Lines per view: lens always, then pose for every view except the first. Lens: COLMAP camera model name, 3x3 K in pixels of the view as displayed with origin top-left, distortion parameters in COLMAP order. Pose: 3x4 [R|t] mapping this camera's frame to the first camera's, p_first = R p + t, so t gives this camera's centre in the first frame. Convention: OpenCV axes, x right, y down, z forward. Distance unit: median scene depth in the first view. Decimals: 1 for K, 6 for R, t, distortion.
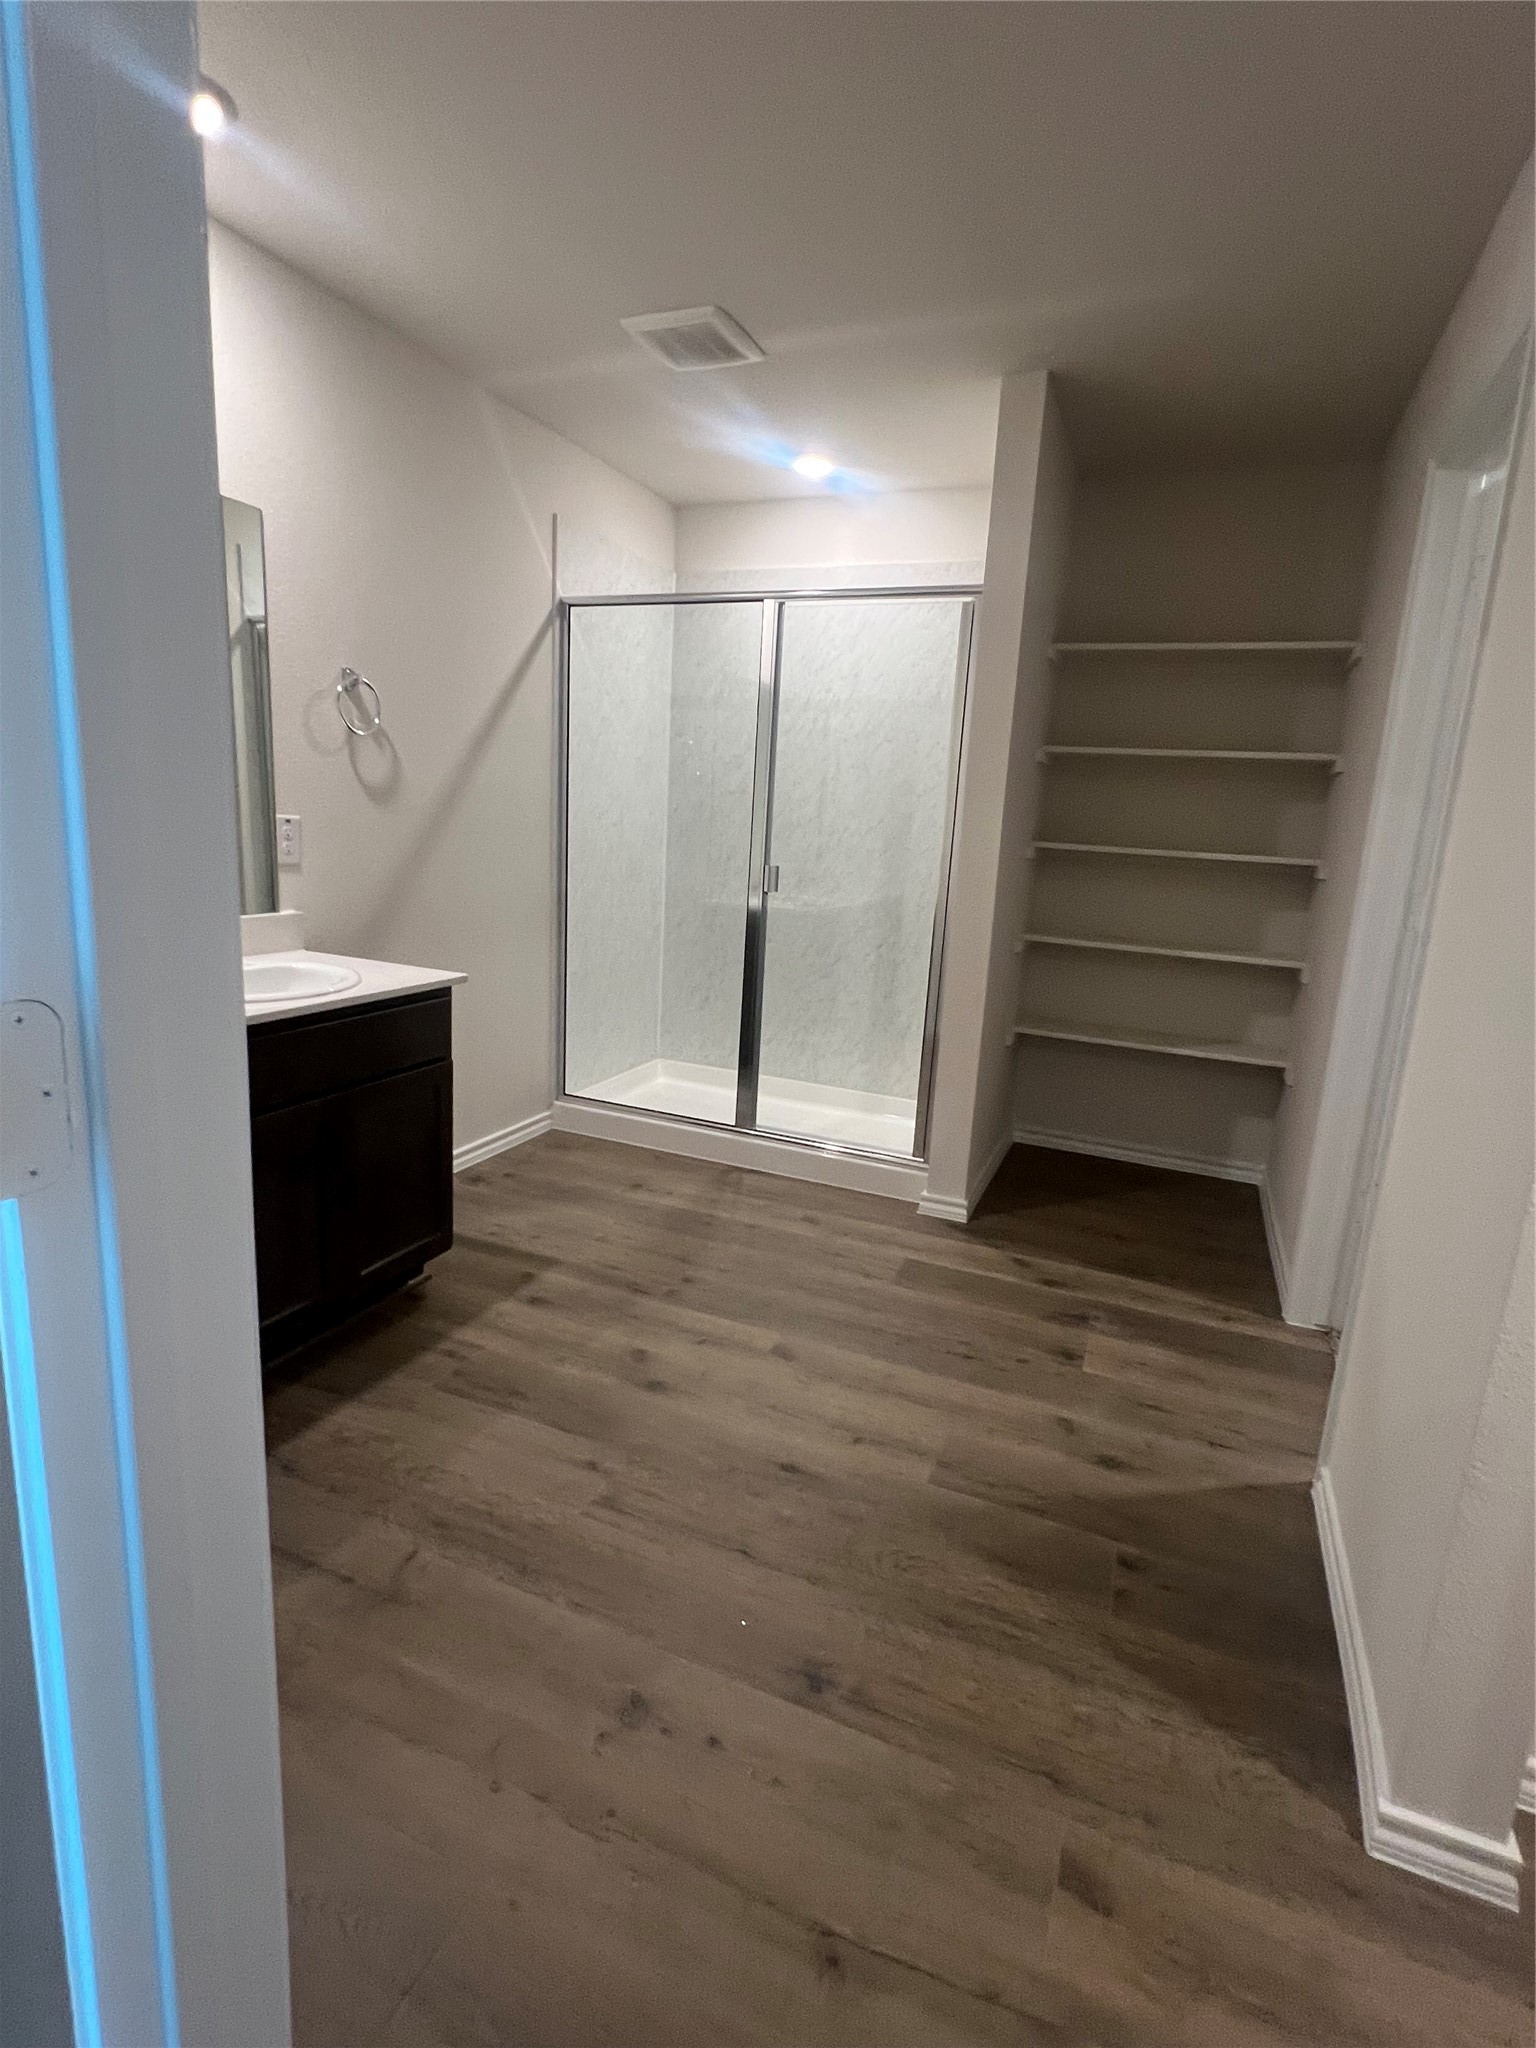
lens RADIAL K [[1028.7, 0, 776.5], [0, 1028.7, 1024.9], [0, 0, 1]] dist [-0.003229, 0.001510]
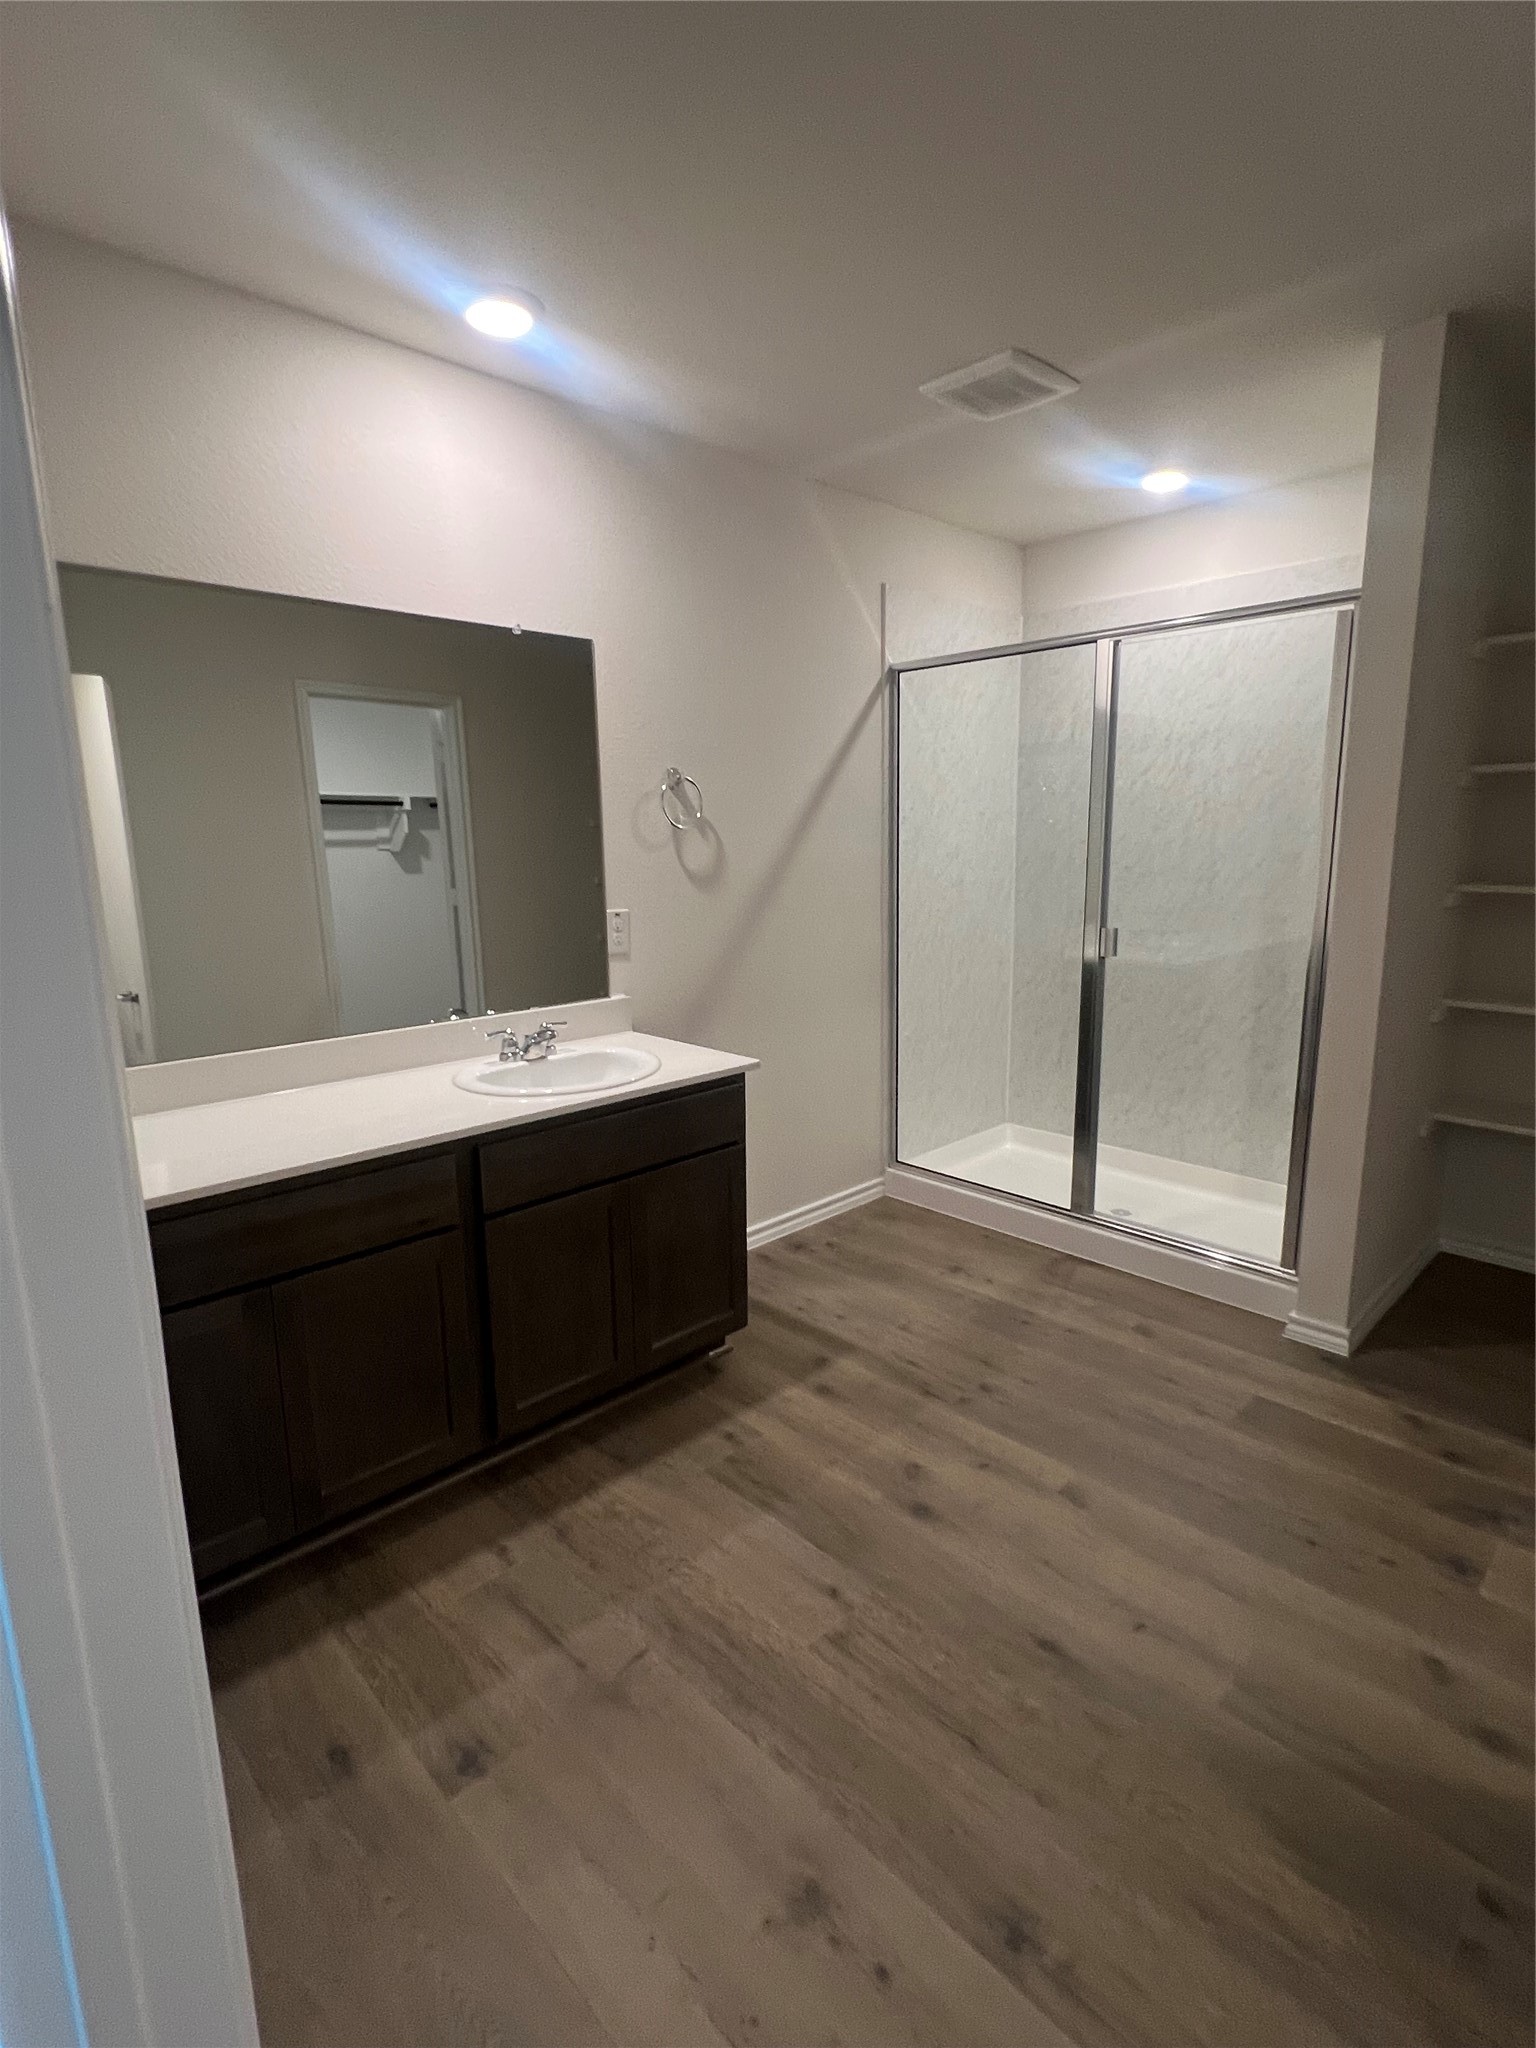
lens RADIAL K [[1028.7, 0, 770.8], [0, 1028.7, 1020.7], [0, 0, 1]] dist [-0.003229, 0.001510]
pose [[0.912353, 0.005597, -0.409365, 0.115734], [-0.014557, 0.999718, -0.018774, -0.063439], [0.409145, 0.023087, 0.912177, 0.066303]]
